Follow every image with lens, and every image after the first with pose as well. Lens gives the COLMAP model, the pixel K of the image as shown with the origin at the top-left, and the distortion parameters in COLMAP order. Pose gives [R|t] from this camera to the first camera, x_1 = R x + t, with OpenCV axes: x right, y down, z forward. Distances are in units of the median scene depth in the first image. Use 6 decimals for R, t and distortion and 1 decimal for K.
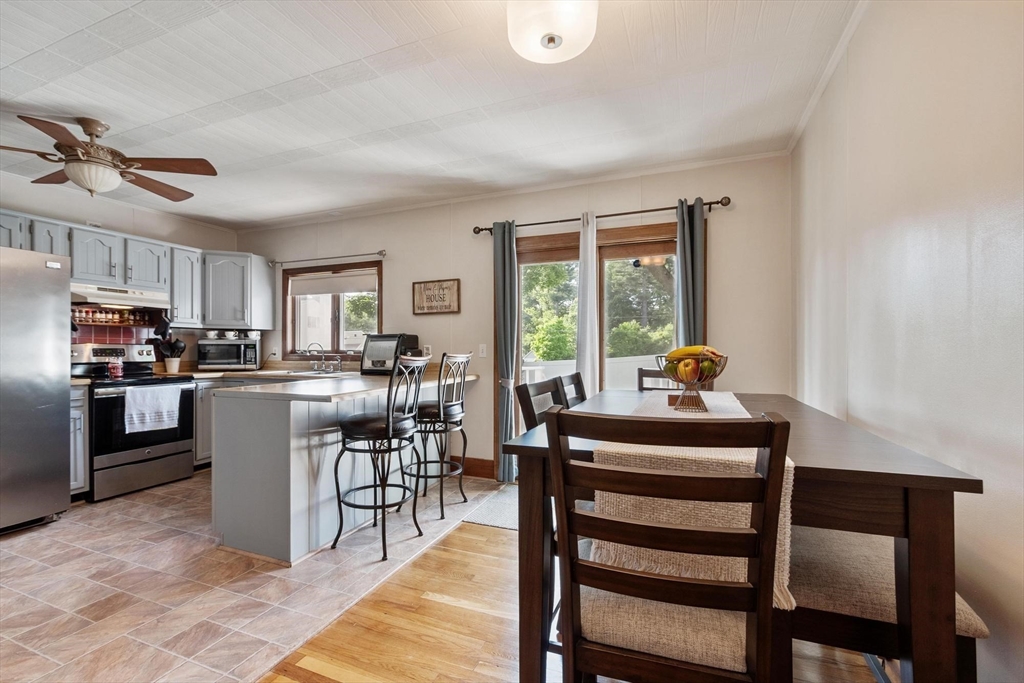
lens RADIAL K [[466.1, 0, 489.4], [0, 466.1, 347.8], [0, 0, 1]] dist [0.005374, -0.001967]
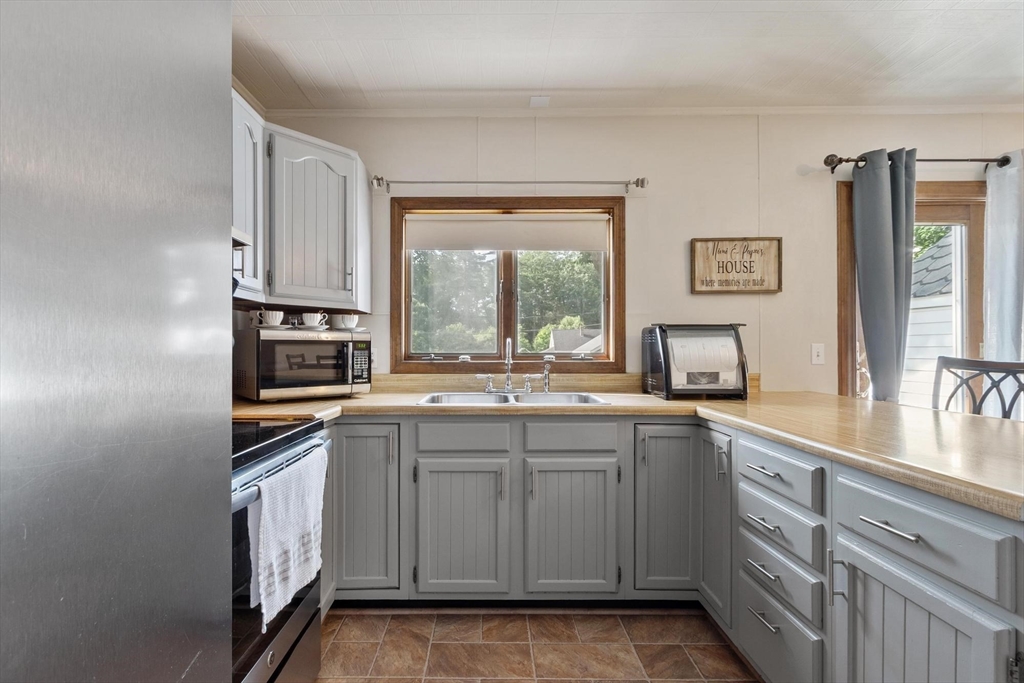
lens RADIAL K [[466.1, 0, 486.6], [0, 466.1, 349.4], [0, 0, 1]] dist [0.005374, -0.001967]
pose [[0.918385, 0.001158, 0.395685, -0.755121], [-0.001269, 0.999999, 0.000018, 0.000551], [-0.395685, -0.000519, 0.918386, 0.662311]]
